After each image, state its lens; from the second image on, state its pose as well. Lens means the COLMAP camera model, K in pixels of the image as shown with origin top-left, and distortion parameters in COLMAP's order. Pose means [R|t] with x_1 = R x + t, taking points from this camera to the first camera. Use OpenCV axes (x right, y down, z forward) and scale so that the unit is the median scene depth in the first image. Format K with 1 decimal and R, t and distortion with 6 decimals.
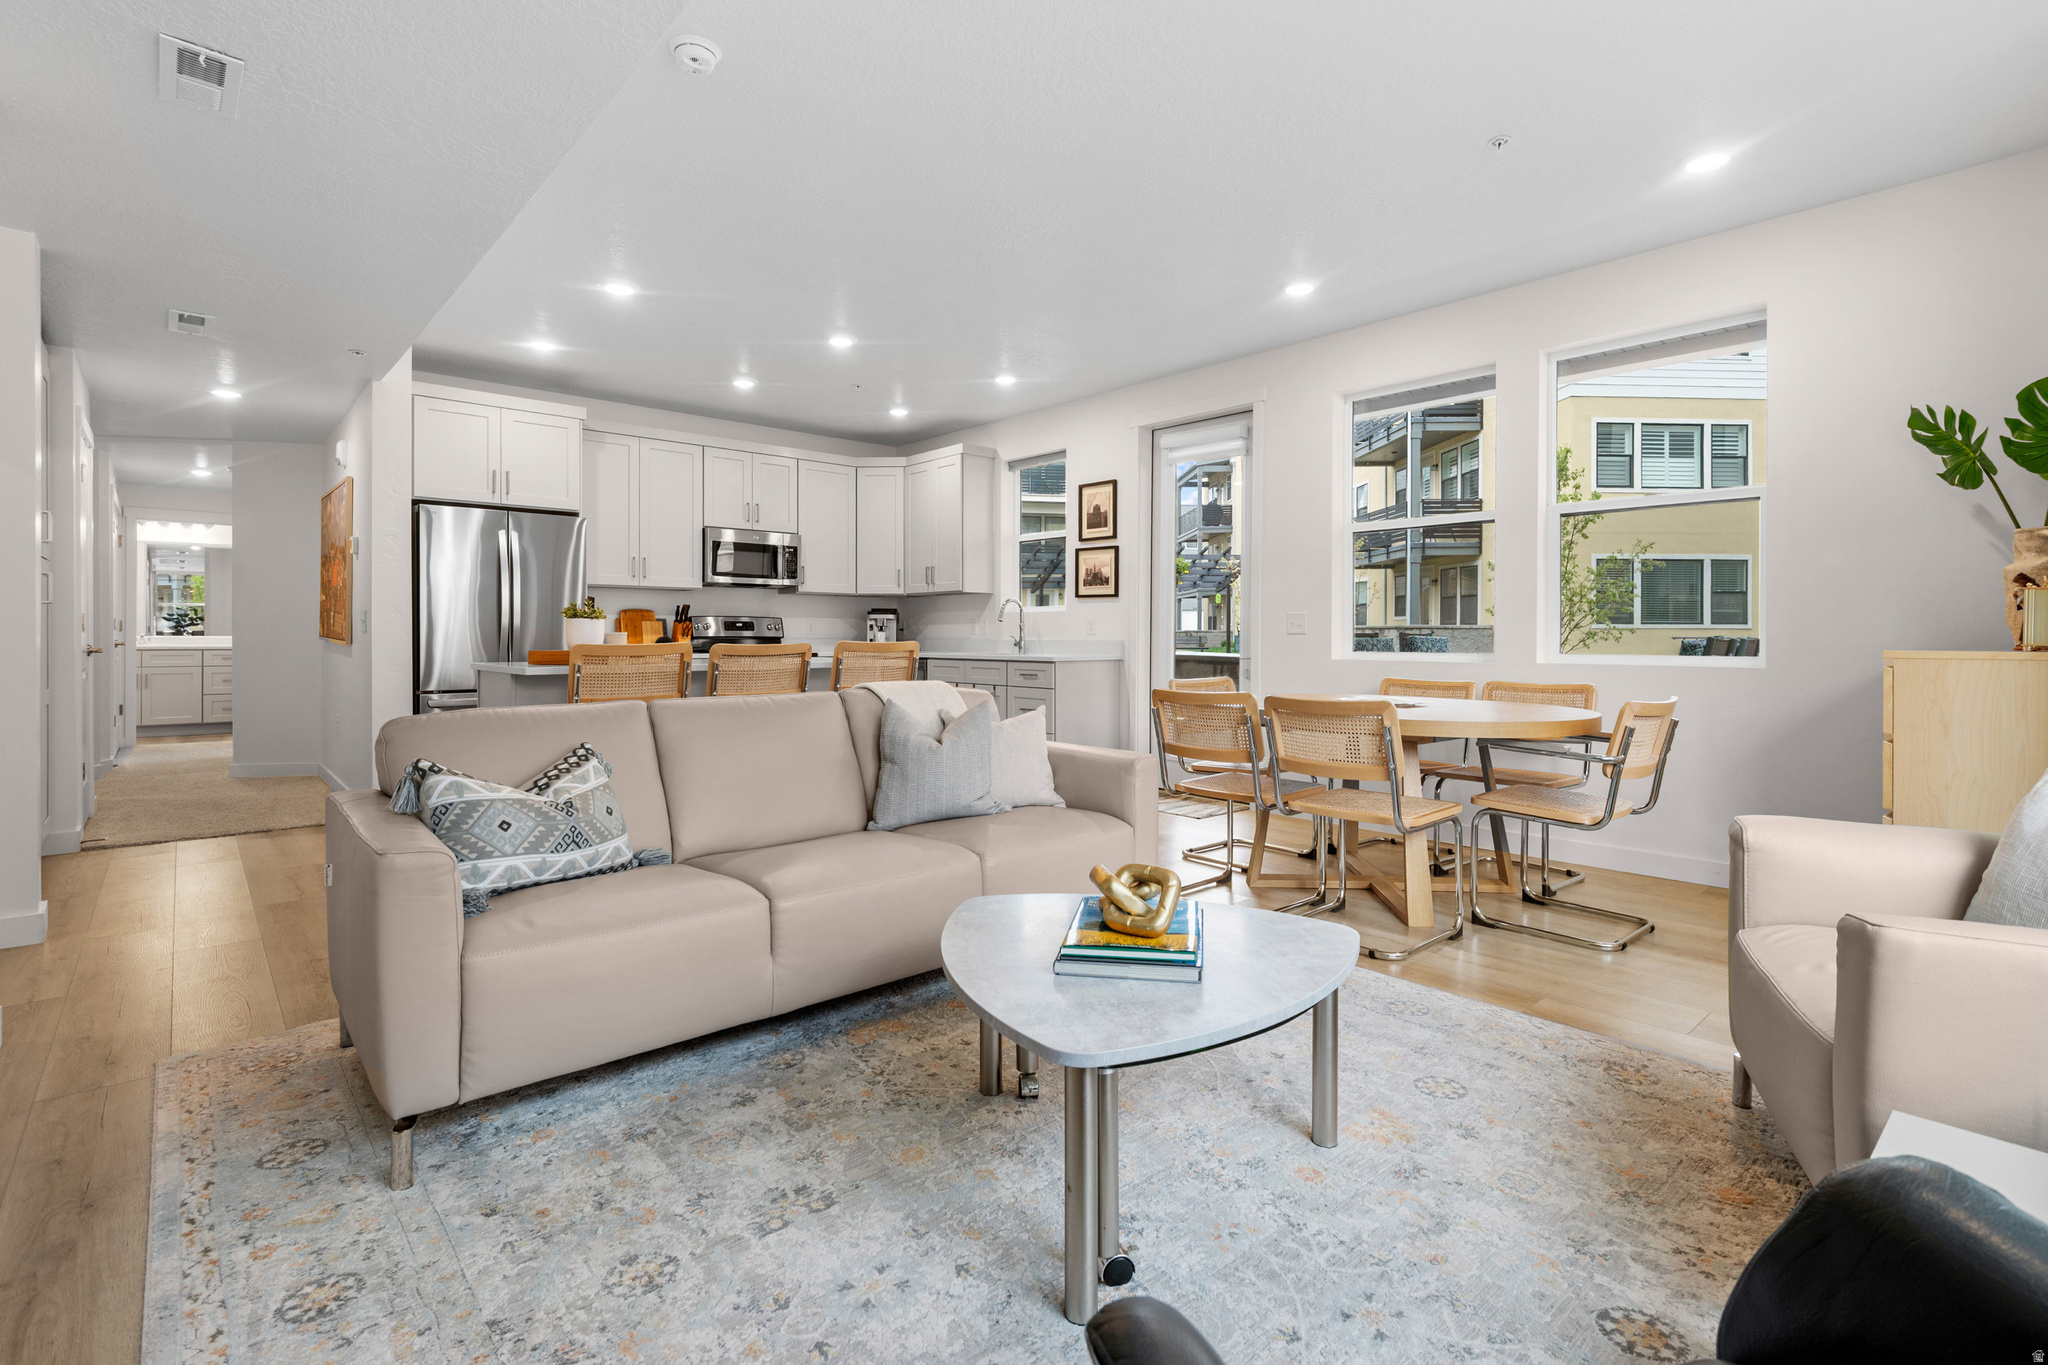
lens RADIAL K [[946.5, 0, 1016.7], [0, 946.5, 644.8], [0, 0, 1]] dist [-0.001511, -0.000027]
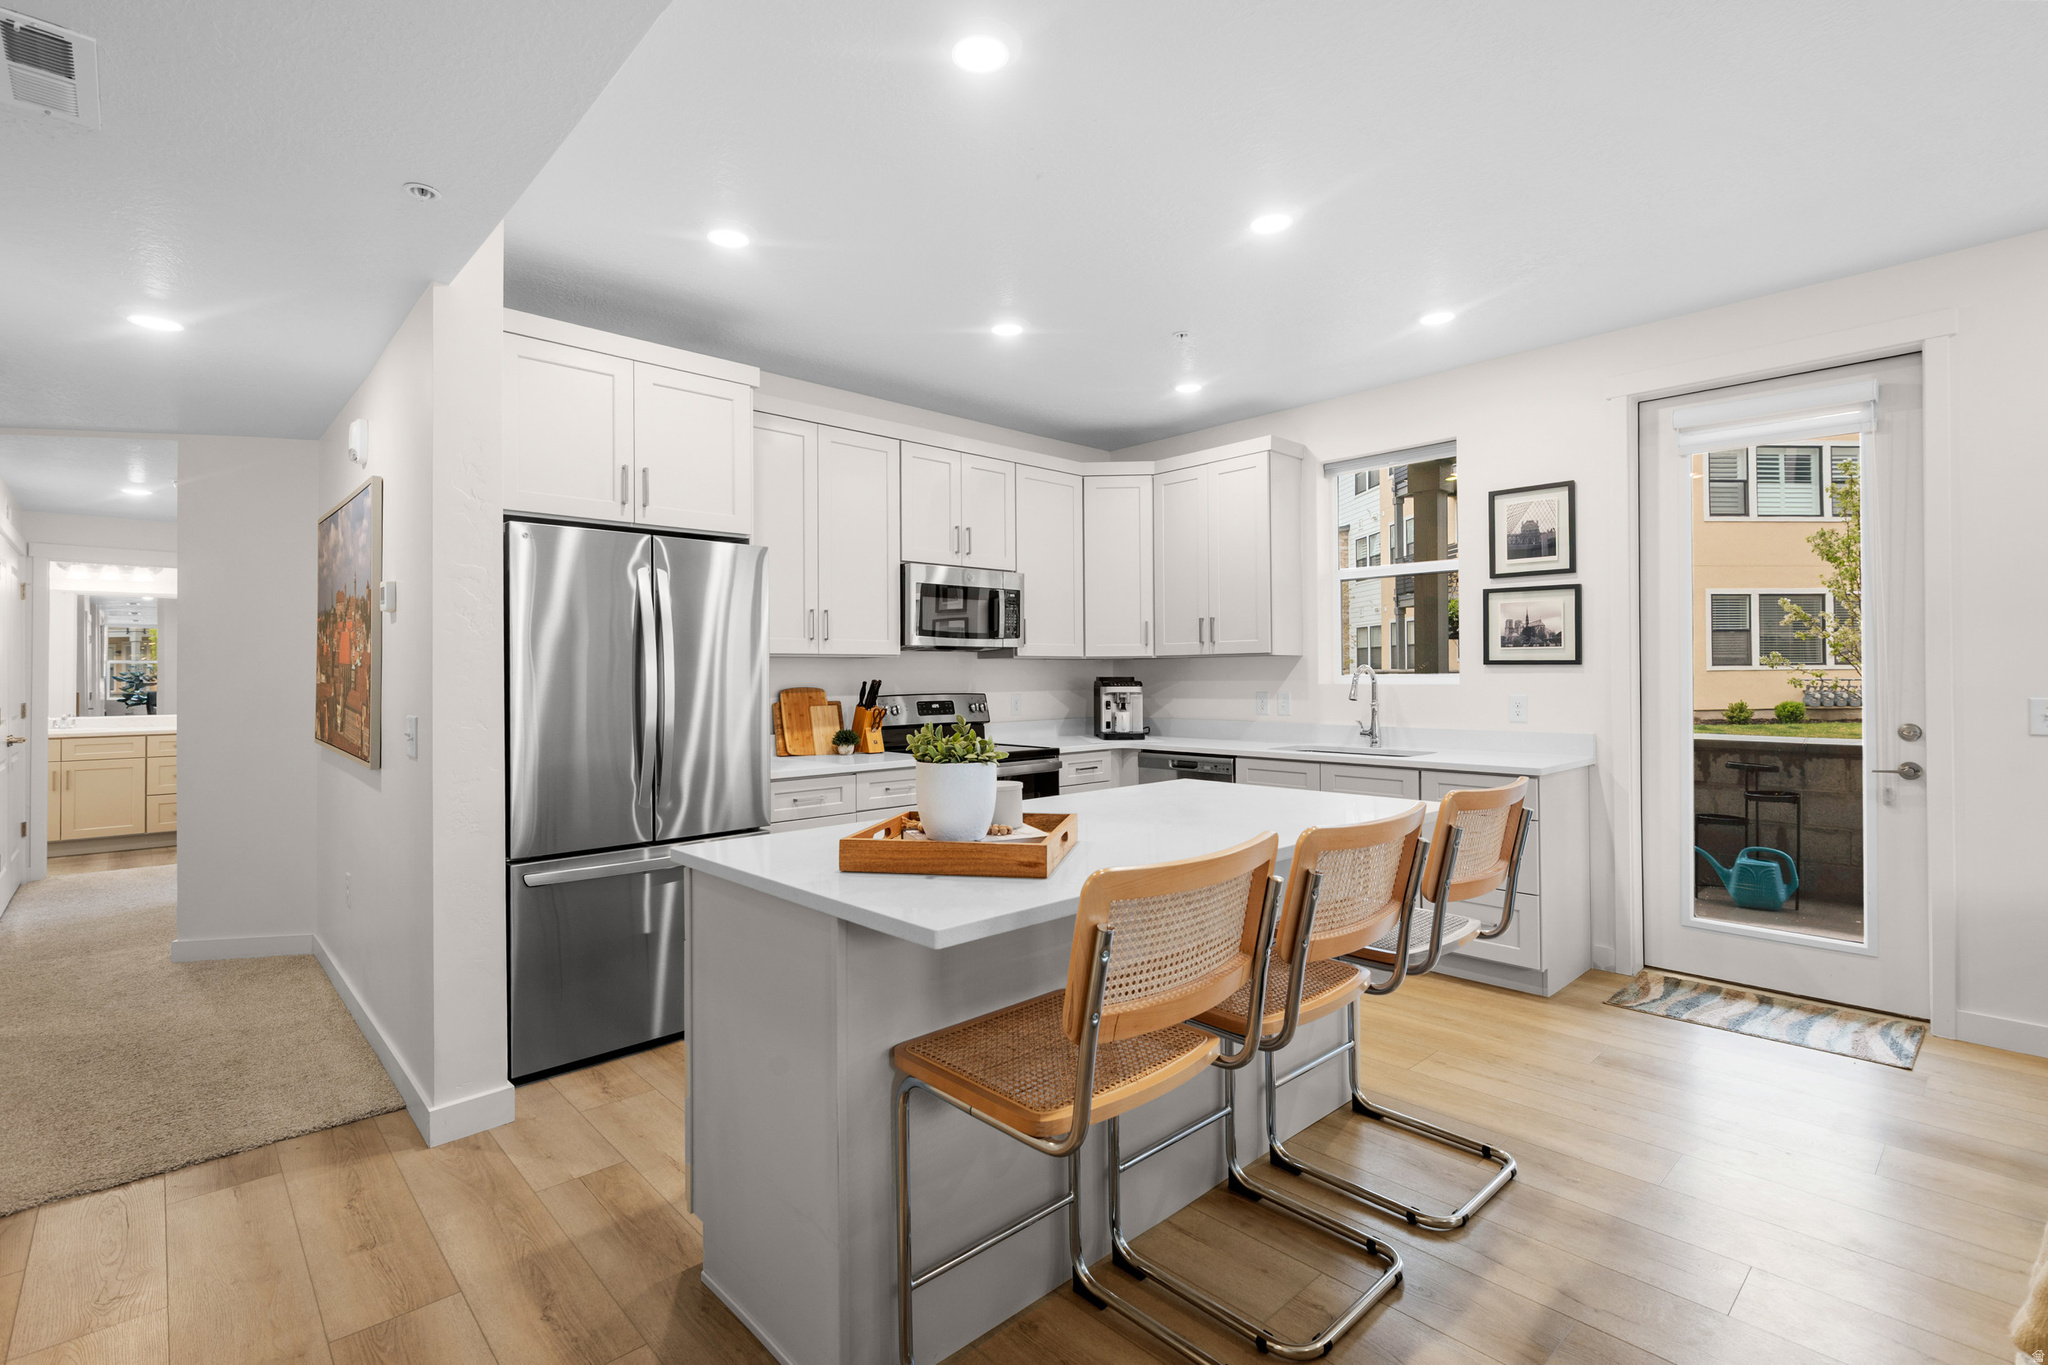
lens RADIAL K [[946.5, 0, 1001.2], [0, 946.5, 666.1], [0, 0, 1]] dist [-0.001511, -0.000027]
pose [[0.999879, -0.010464, 0.011475, -0.270244], [0.010691, 0.999745, -0.019896, -0.038270], [-0.011264, 0.020017, 0.999736, 0.342974]]
